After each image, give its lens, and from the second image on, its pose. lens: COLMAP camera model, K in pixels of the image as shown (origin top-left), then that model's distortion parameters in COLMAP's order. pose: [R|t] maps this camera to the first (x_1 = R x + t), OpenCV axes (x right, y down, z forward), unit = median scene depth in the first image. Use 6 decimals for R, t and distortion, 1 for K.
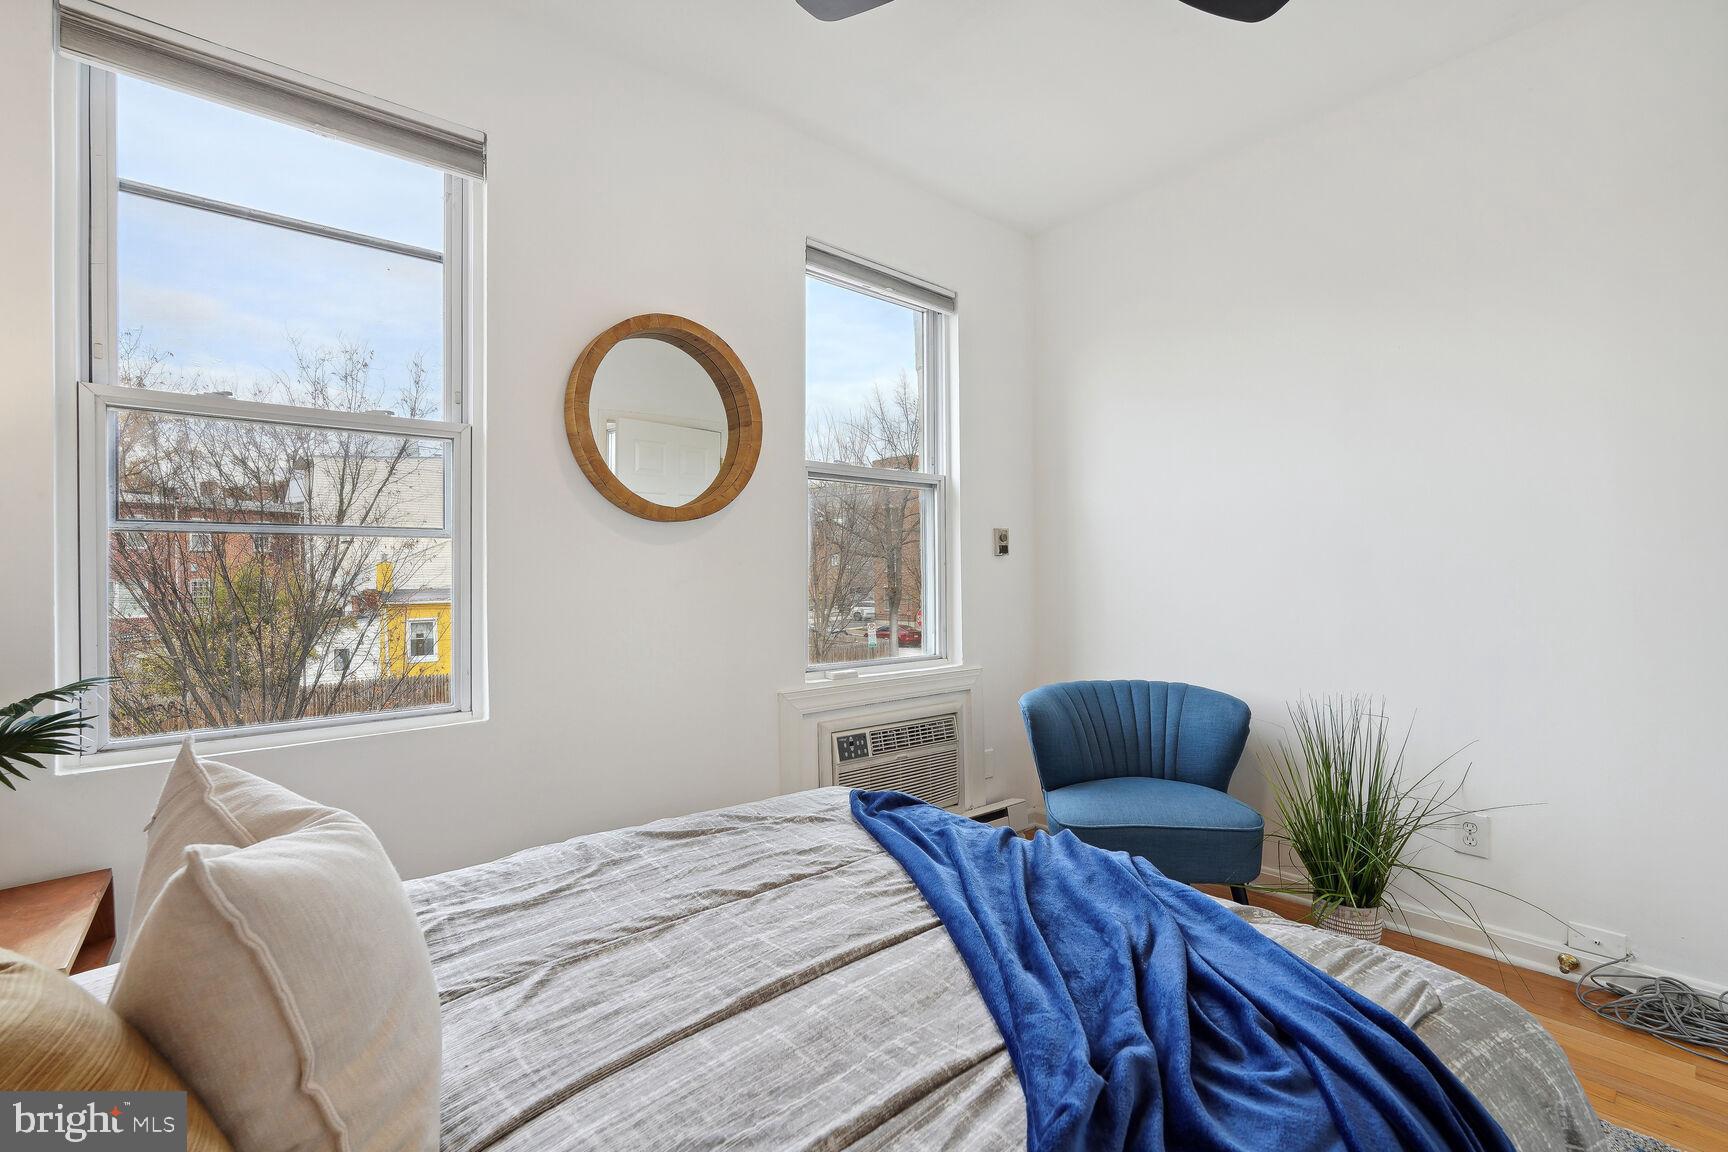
lens RADIAL K [[767.2, 0, 864.0], [0, 767.2, 576.0], [0, 0, 1]] dist [-0.015741, 0.000237]
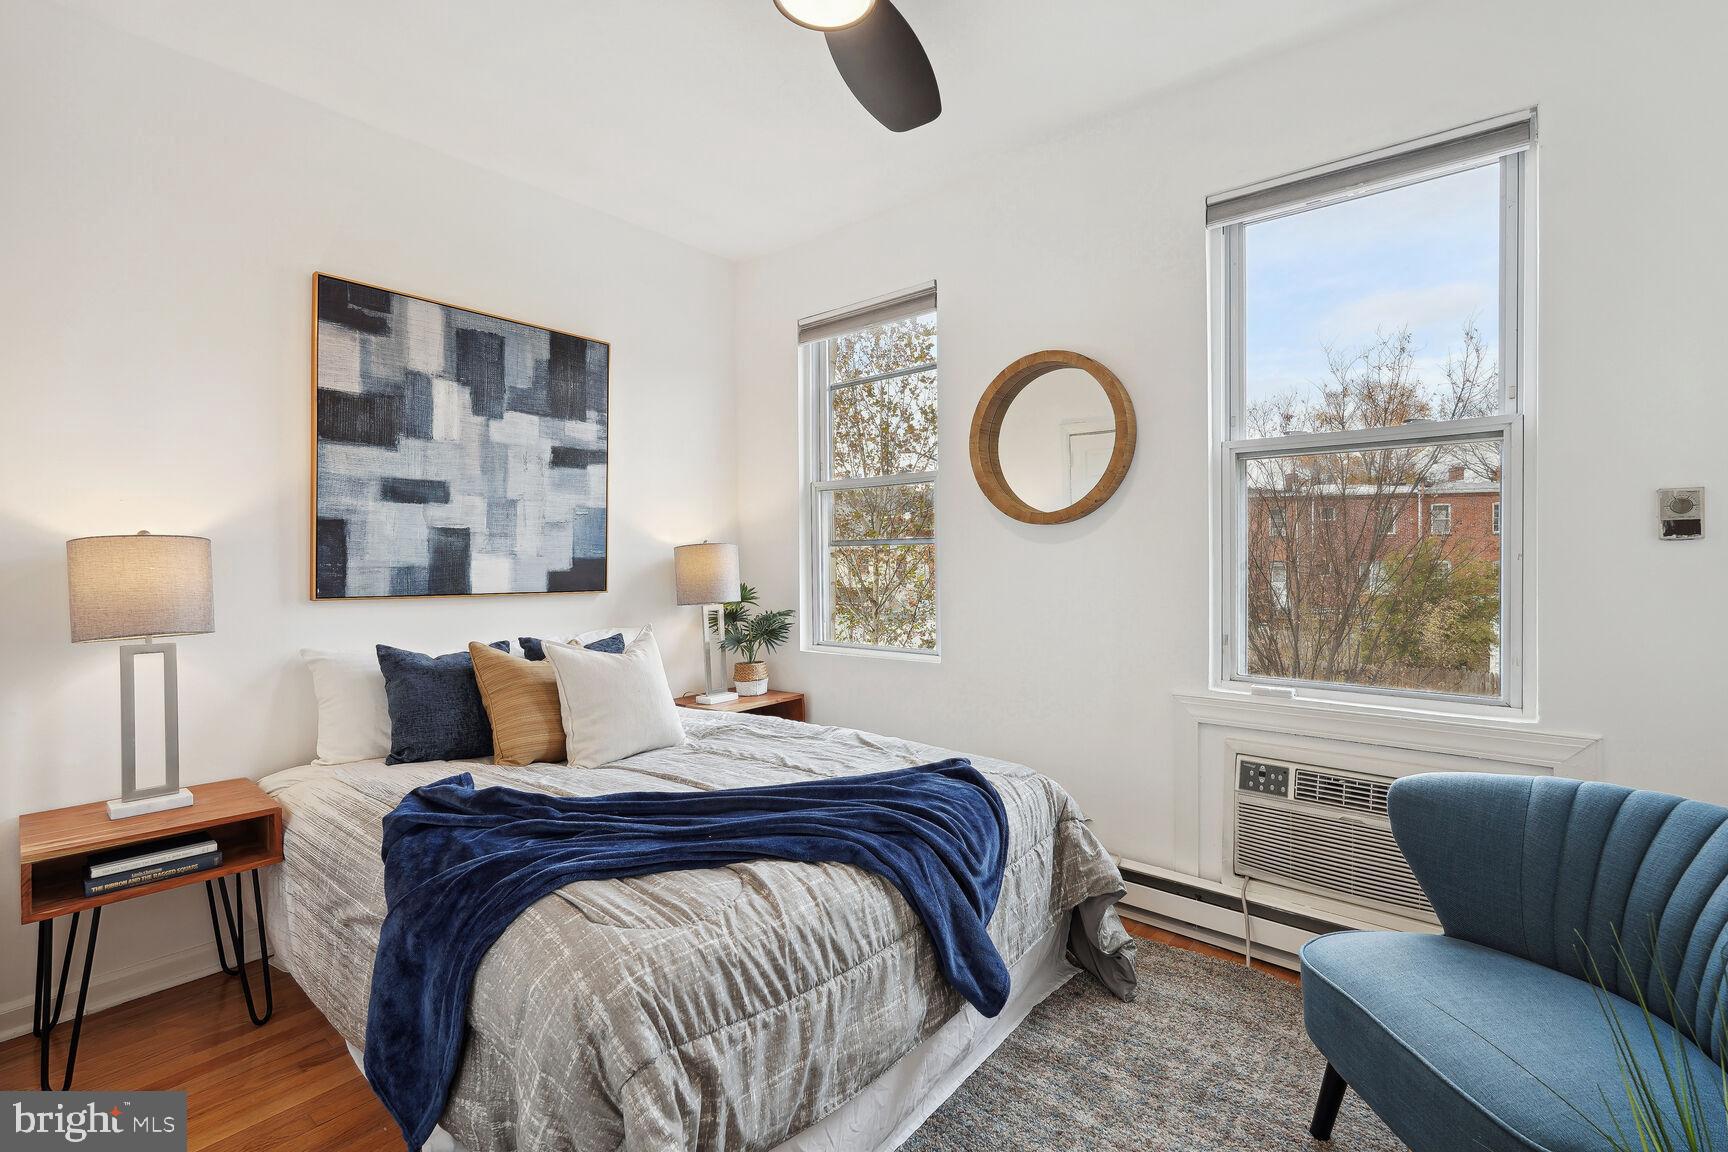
lens RADIAL K [[767.2, 0, 864.0], [0, 767.2, 576.0], [0, 0, 1]] dist [-0.015741, 0.000237]
pose [[0.146613, 0.017915, -0.989032, 0.737103], [0.005594, 0.999805, 0.018939, -0.016900], [0.989178, -0.008310, 0.146485, 0.442665]]
